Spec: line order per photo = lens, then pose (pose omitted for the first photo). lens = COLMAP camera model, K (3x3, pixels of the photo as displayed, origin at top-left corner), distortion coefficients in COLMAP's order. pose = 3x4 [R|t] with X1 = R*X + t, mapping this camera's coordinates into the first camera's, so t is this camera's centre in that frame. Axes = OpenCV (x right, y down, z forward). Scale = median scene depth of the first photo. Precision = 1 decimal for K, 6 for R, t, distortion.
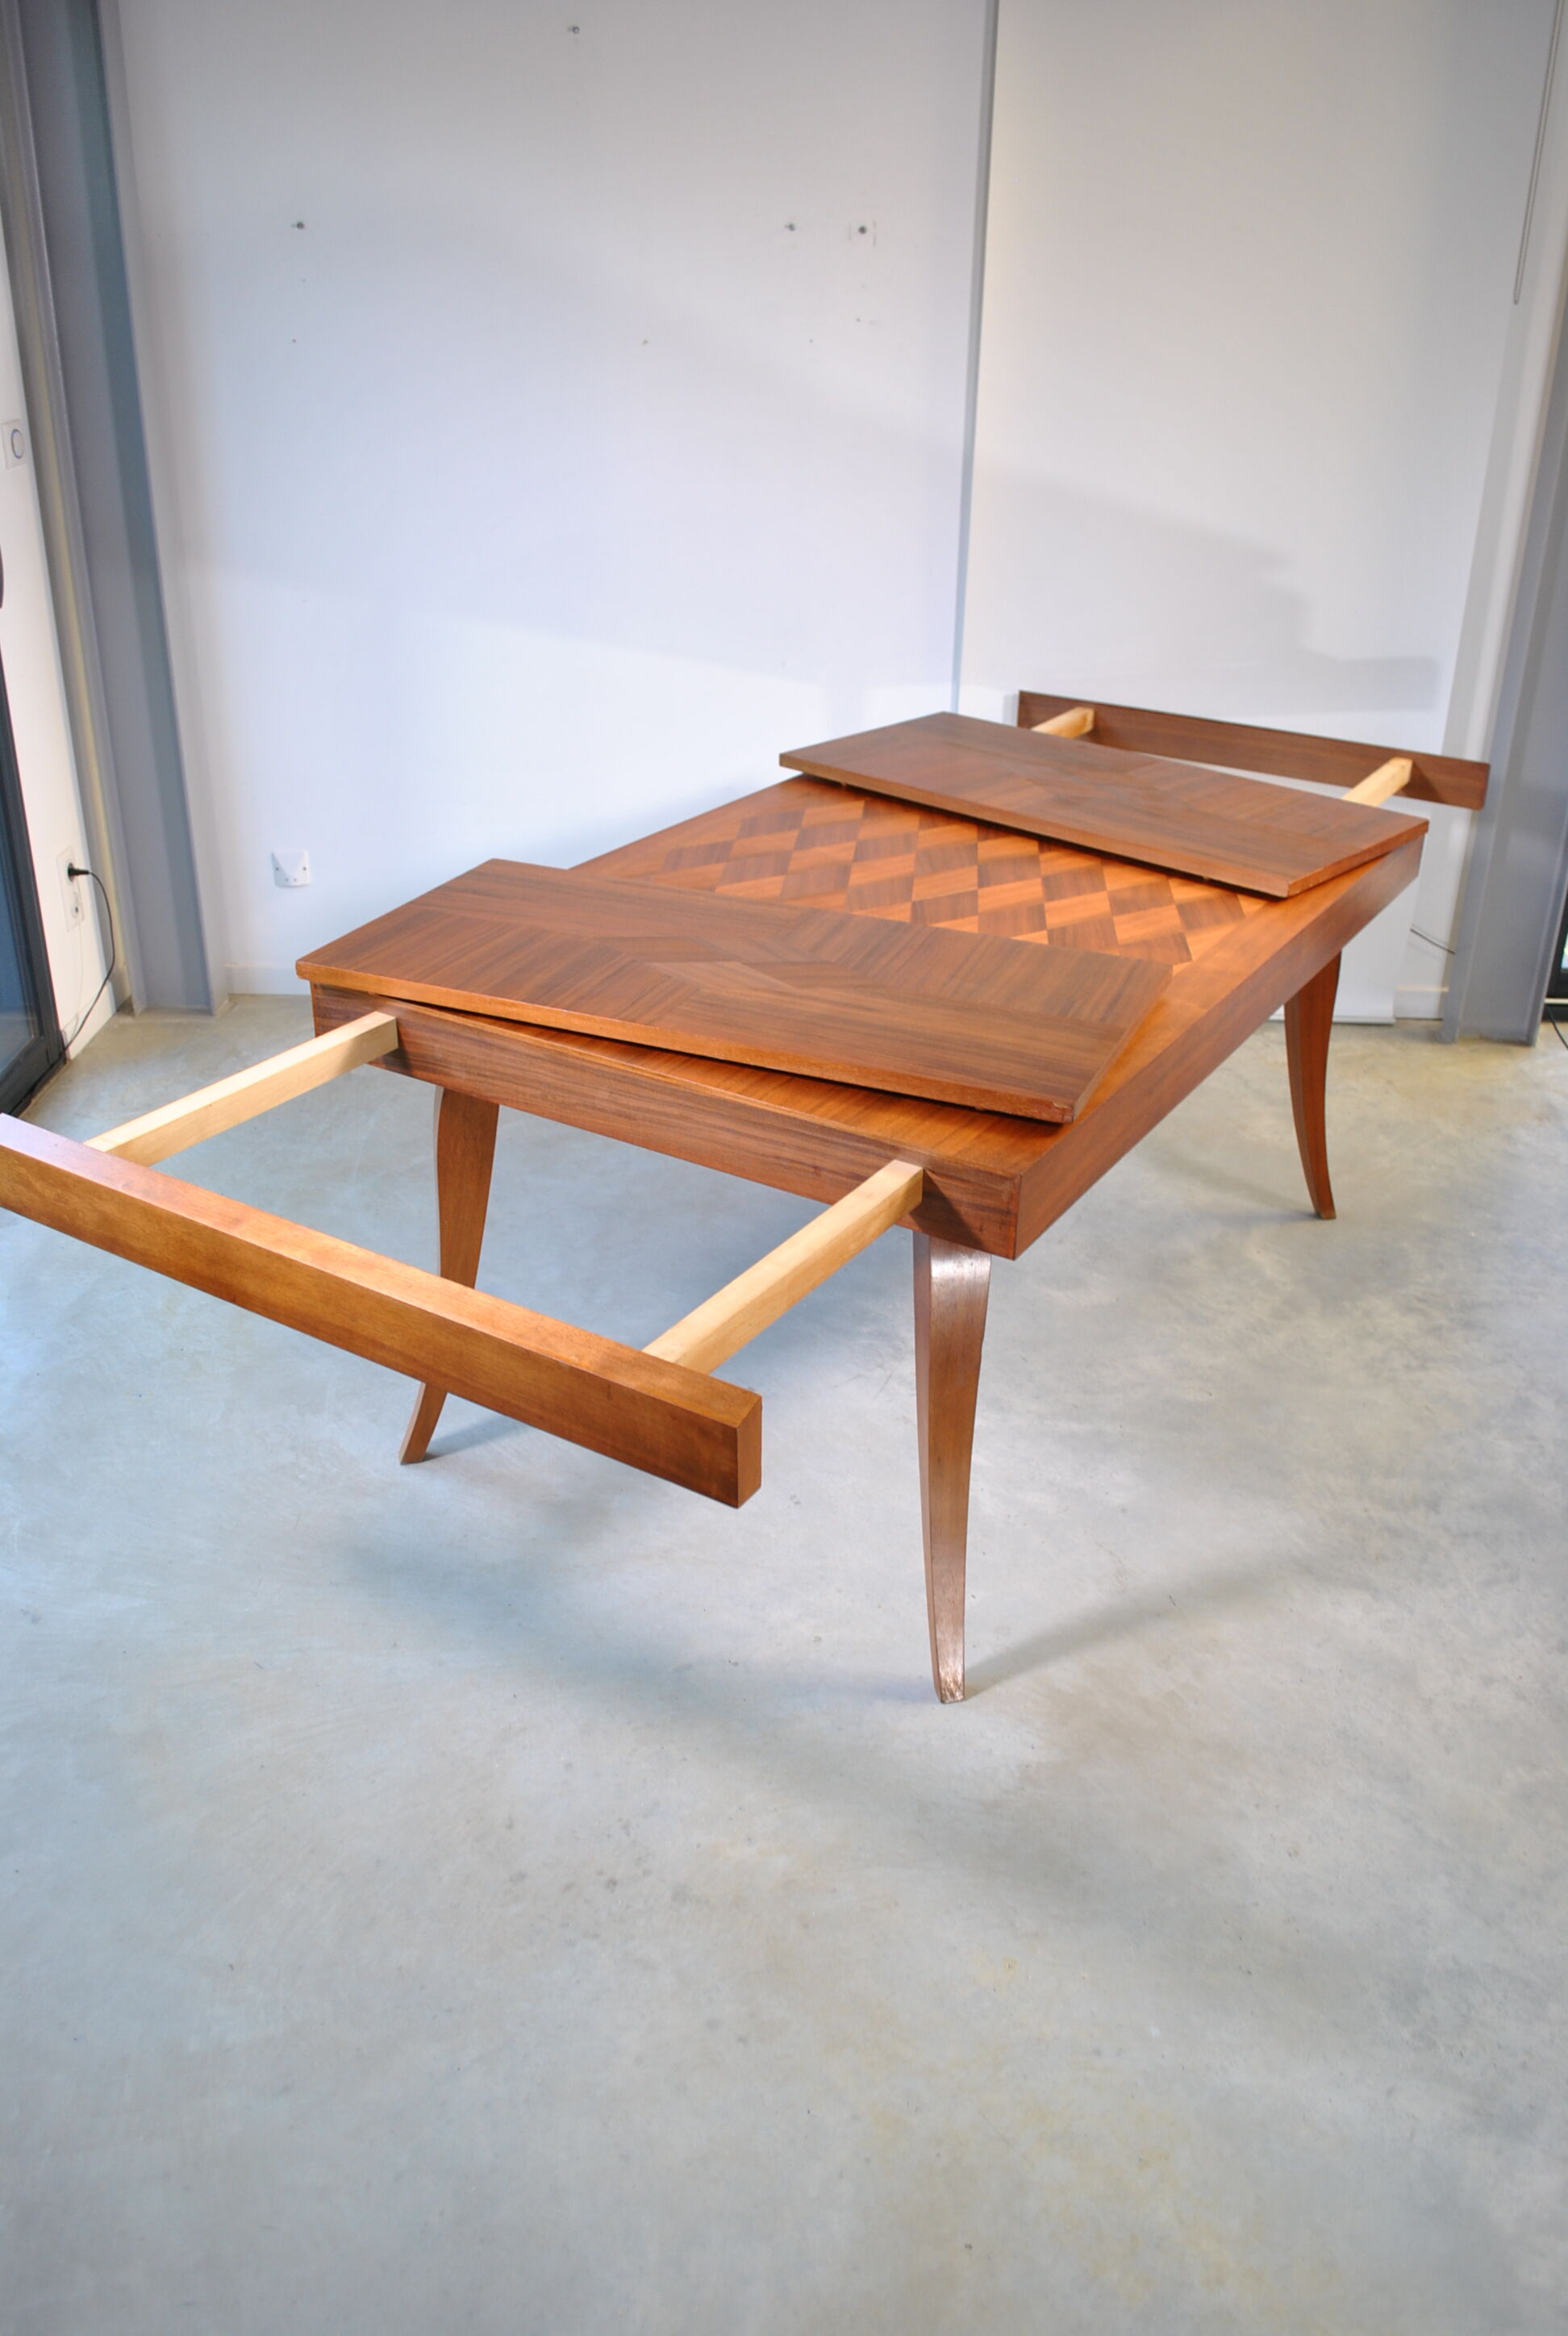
lens RADIAL K [[1842.1, 0, 766.7], [0, 1842.1, 1156.7], [0, 0, 1]] dist [-0.080944, 0.005242]
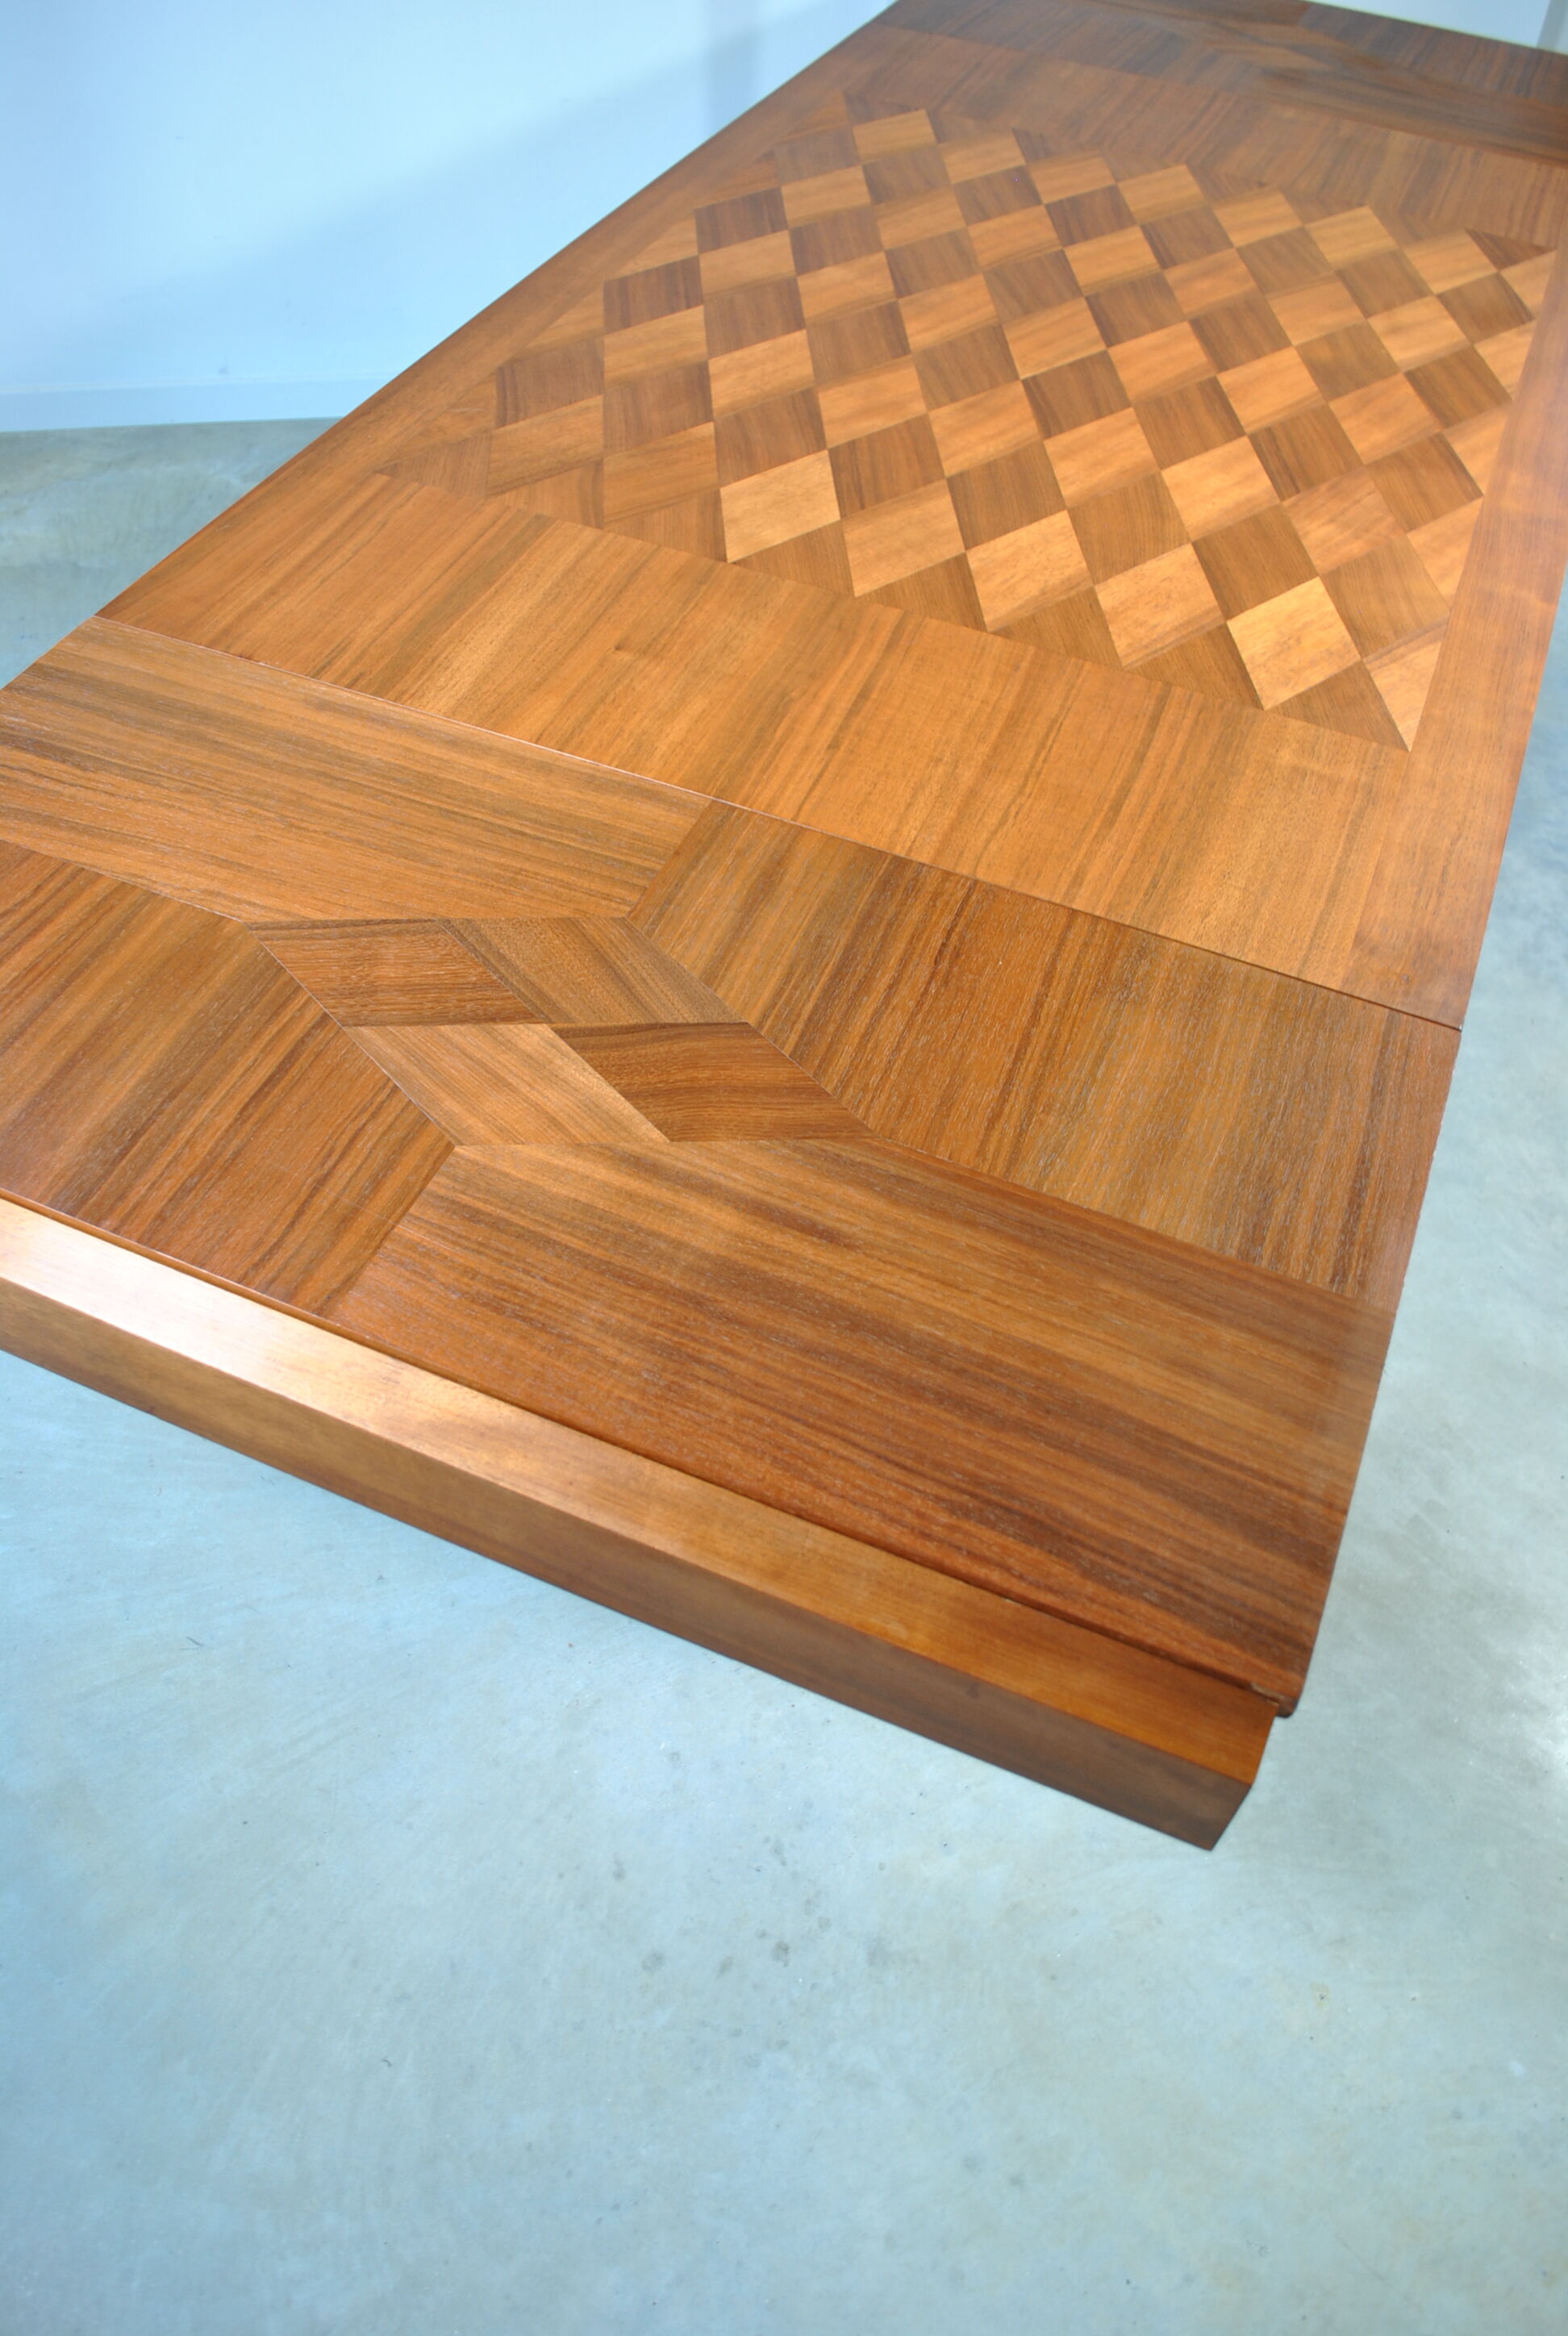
lens RADIAL K [[1842.1, 0, 766.7], [0, 1842.1, 1156.7], [0, 0, 1]] dist [-0.080944, 0.005242]
pose [[0.985775, -0.100053, 0.135042, -0.118720], [0.041724, 0.924028, 0.380040, -0.131351], [-0.162807, -0.369000, 0.915059, 0.337102]]
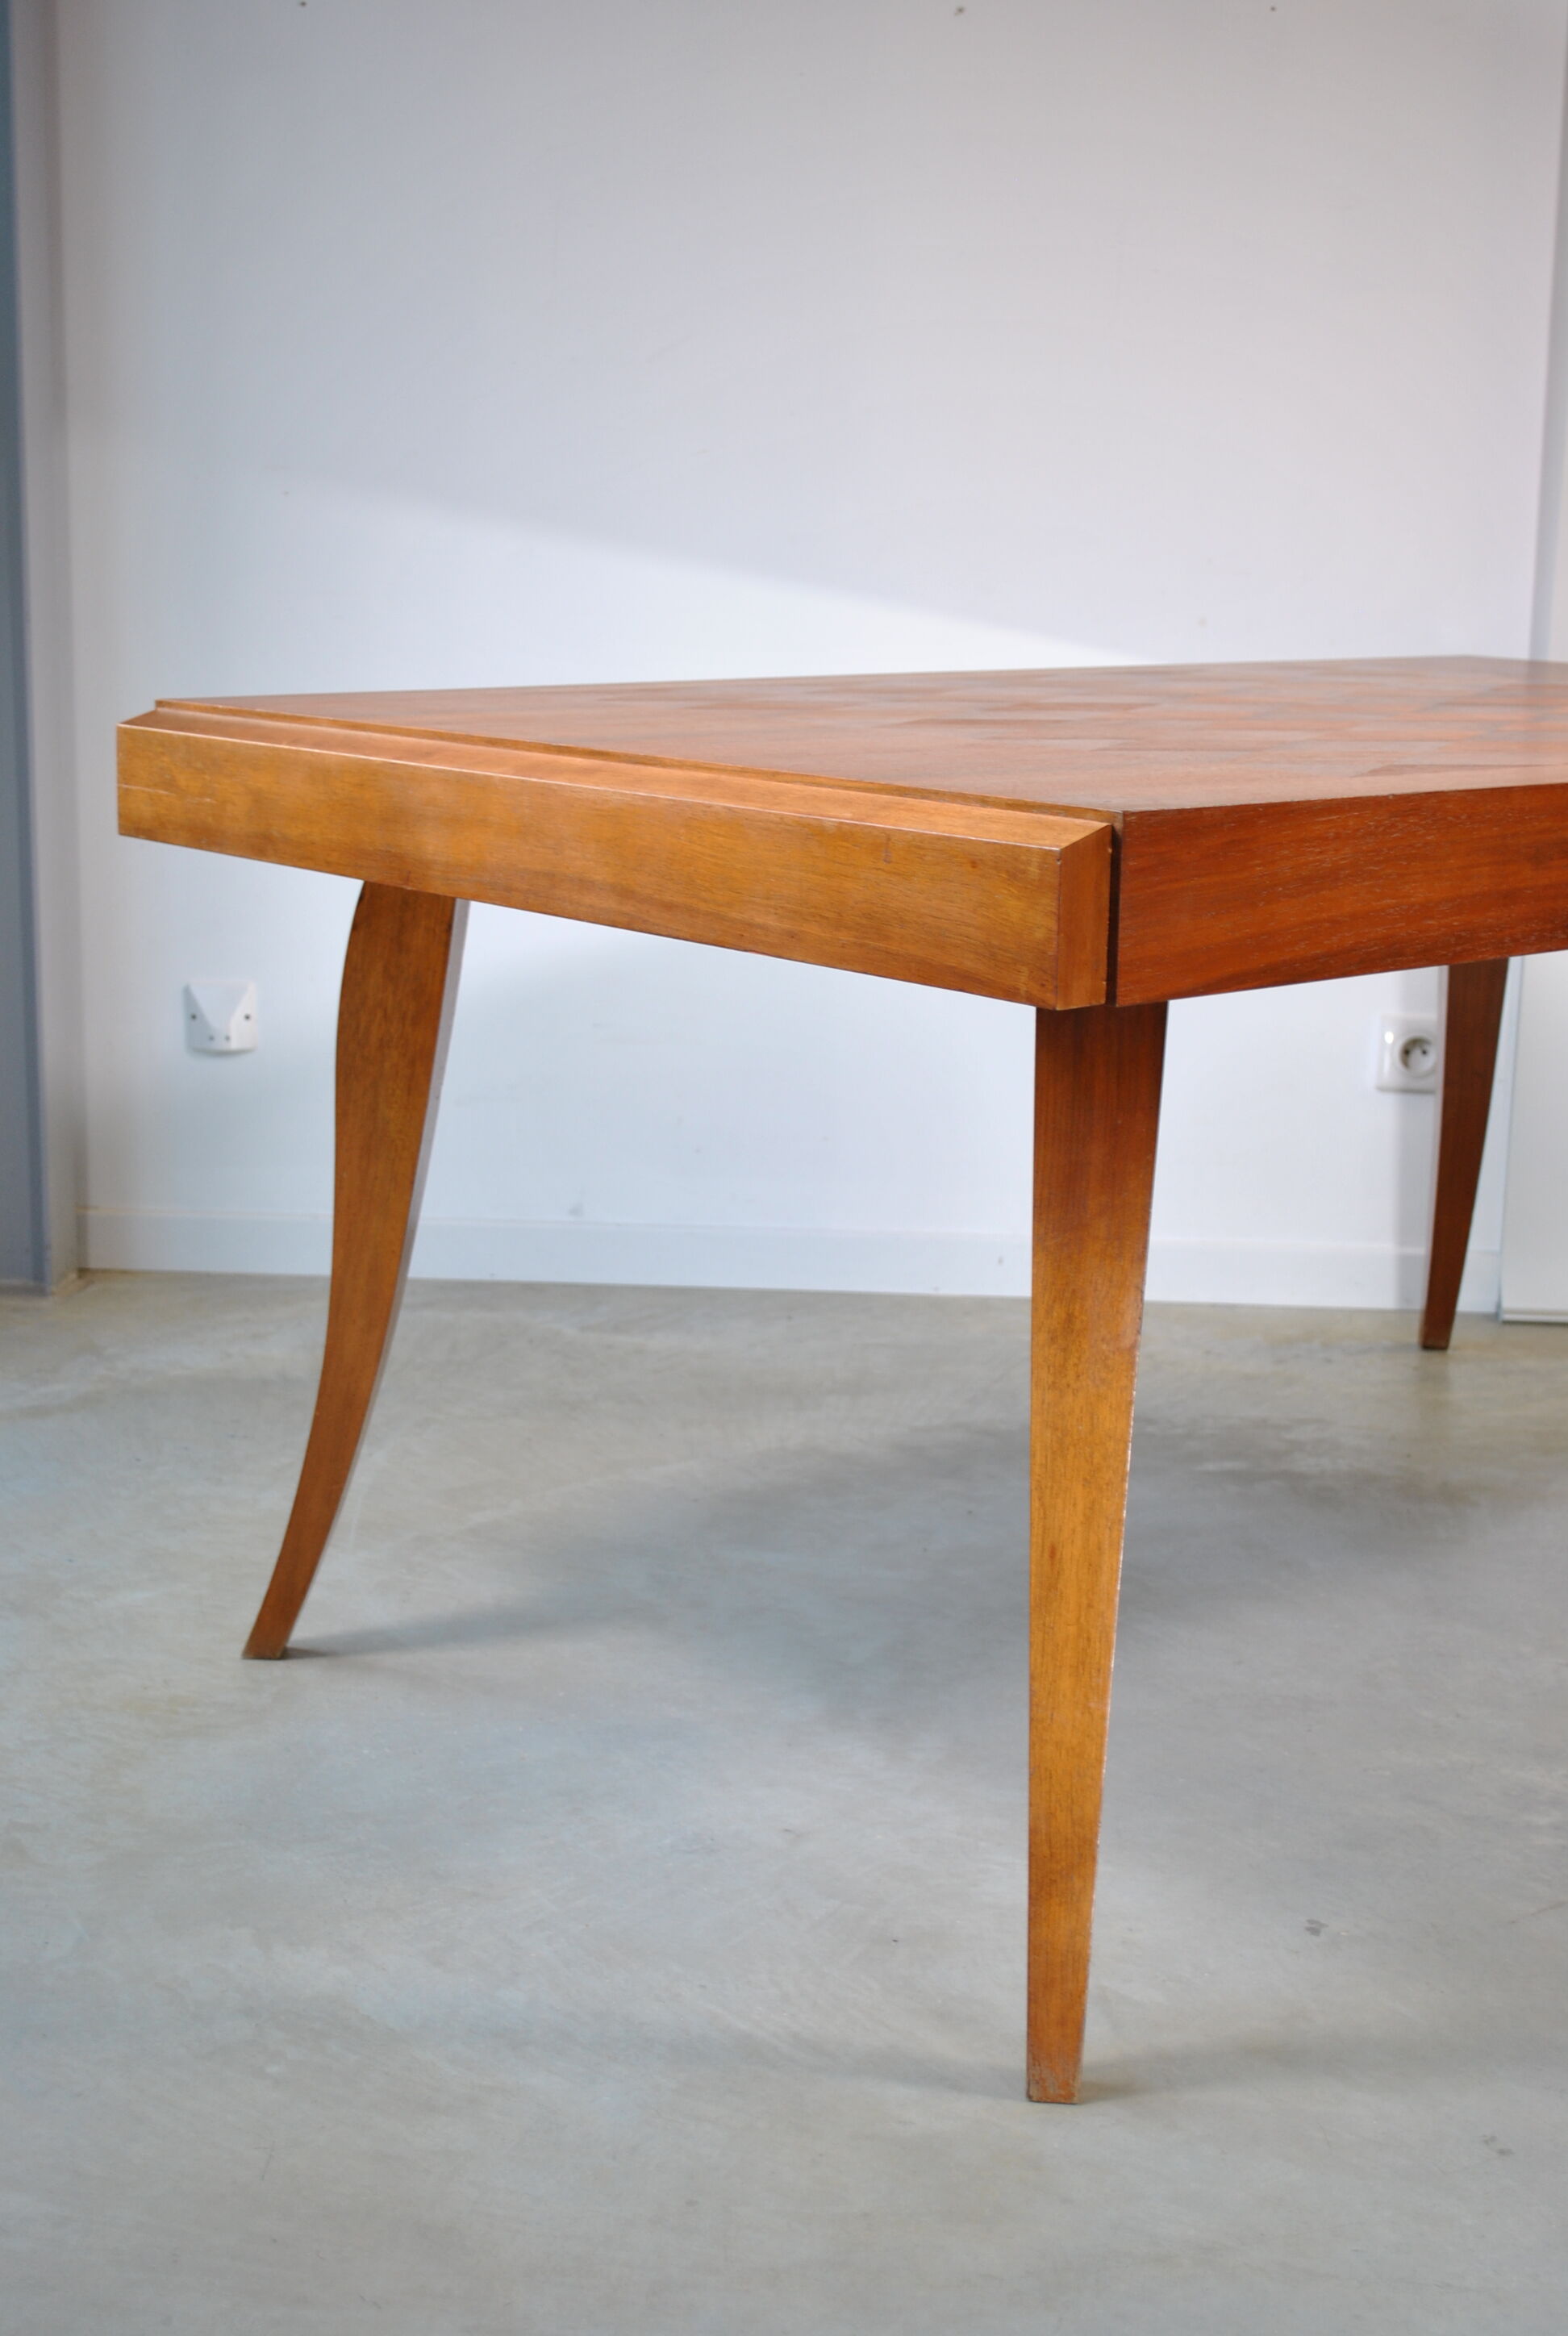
lens RADIAL K [[3080.9, 0, 764.6], [0, 3080.9, 1169.9], [0, 0, 1]] dist [-0.033781, 0.022304]
pose [[0.954791, 0.069207, -0.289109, 0.207458], [-0.139499, 0.963105, -0.230149, 0.219581], [0.262515, 0.260074, 0.929219, 0.149835]]
